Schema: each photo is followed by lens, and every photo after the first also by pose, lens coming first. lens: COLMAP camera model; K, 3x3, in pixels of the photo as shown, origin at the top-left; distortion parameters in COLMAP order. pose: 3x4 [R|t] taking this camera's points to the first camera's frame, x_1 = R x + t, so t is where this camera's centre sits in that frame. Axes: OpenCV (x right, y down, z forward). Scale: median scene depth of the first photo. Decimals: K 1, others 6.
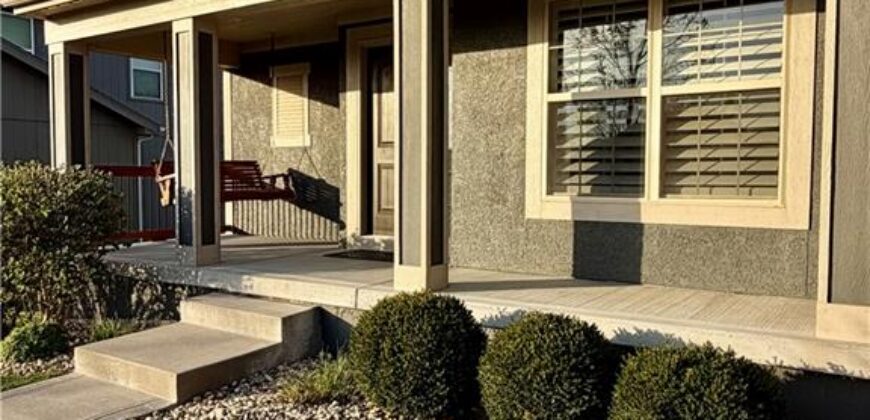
lens RADIAL K [[695.6, 0, 435.0], [0, 695.6, 210.0], [0, 0, 1]] dist [0.000909, 0.000179]
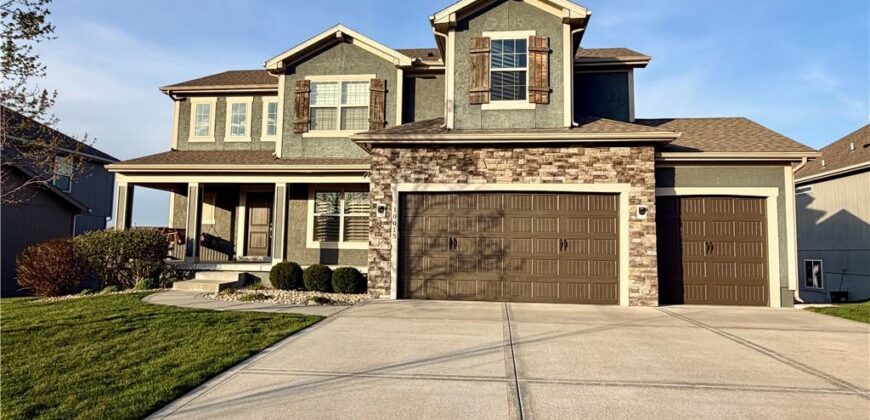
lens RADIAL K [[519.5, 0, 435.0], [0, 519.5, 210.0], [0, 0, 1]] dist [0.000688, 0.000051]
pose [[0.887521, 0.051169, 0.457917, -0.458395], [0.006941, 0.992217, -0.124325, 0.138283], [-0.460714, 0.113519, 0.880259, -1.483951]]
